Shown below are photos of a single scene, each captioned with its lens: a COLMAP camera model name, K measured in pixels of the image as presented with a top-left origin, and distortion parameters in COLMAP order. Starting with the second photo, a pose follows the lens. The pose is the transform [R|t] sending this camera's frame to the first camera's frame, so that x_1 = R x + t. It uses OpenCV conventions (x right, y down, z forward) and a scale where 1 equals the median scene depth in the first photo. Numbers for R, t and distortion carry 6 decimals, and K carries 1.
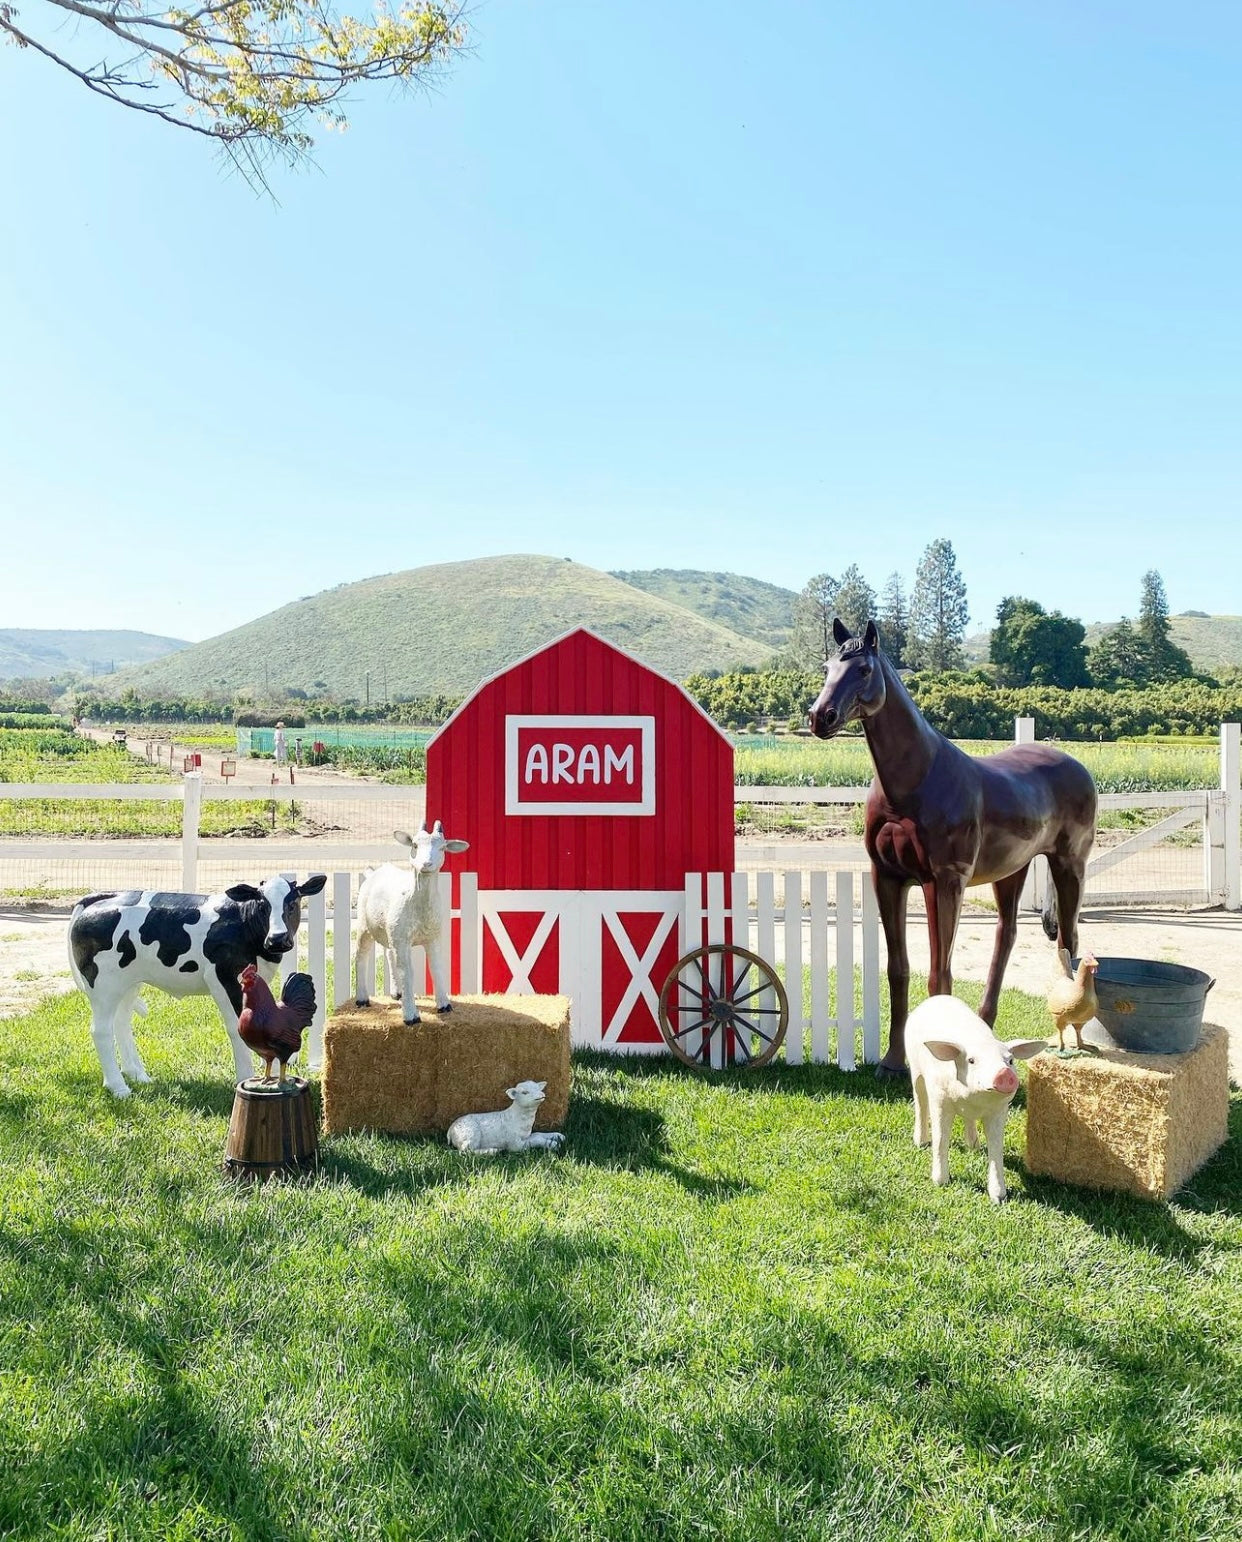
lens RADIAL K [[1292.3, 0, 616.0], [0, 1292.3, 742.8], [0, 0, 1]] dist [0.087447, -0.015220]
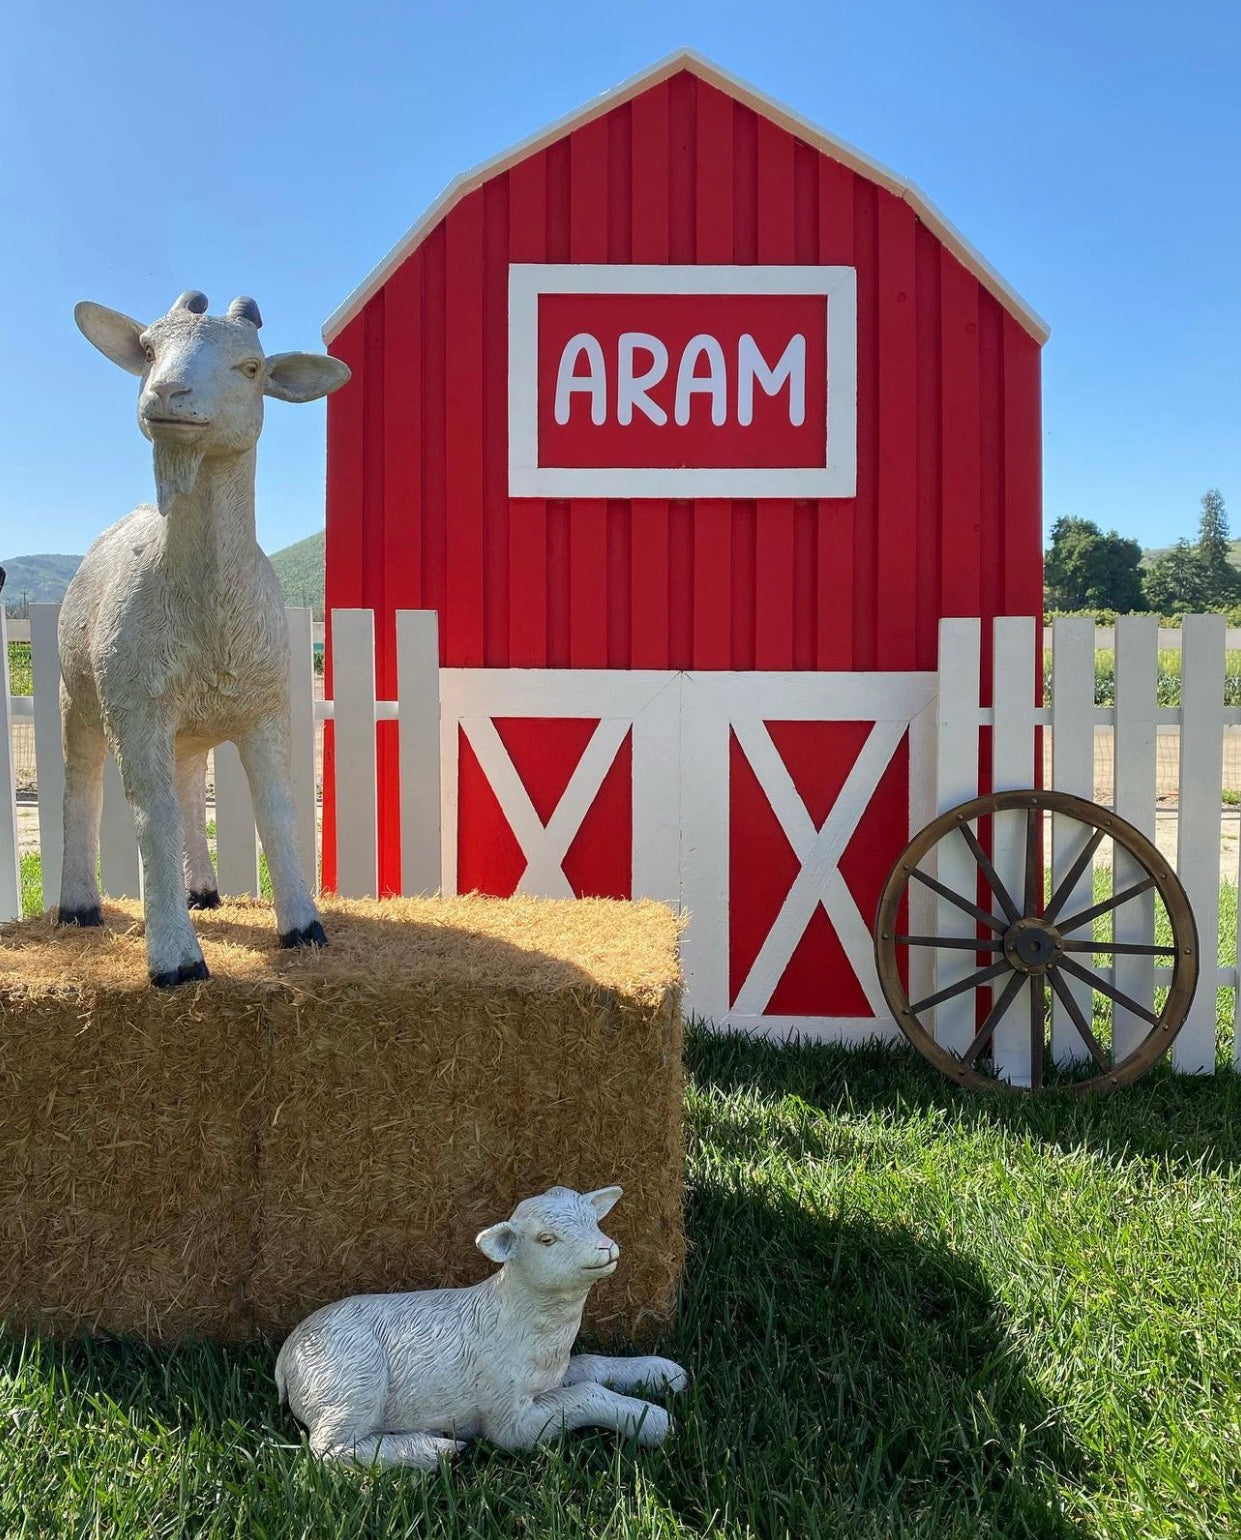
lens RADIAL K [[1290.6, 0, 614.0], [0, 1290.6, 786.2], [0, 0, 1]] dist [0.087447, -0.015220]
pose [[0.999544, 0.007568, -0.029240, -0.038026], [-0.004942, 0.996034, 0.088834, 0.117538], [0.029797, -0.088649, 0.995617, 0.579016]]
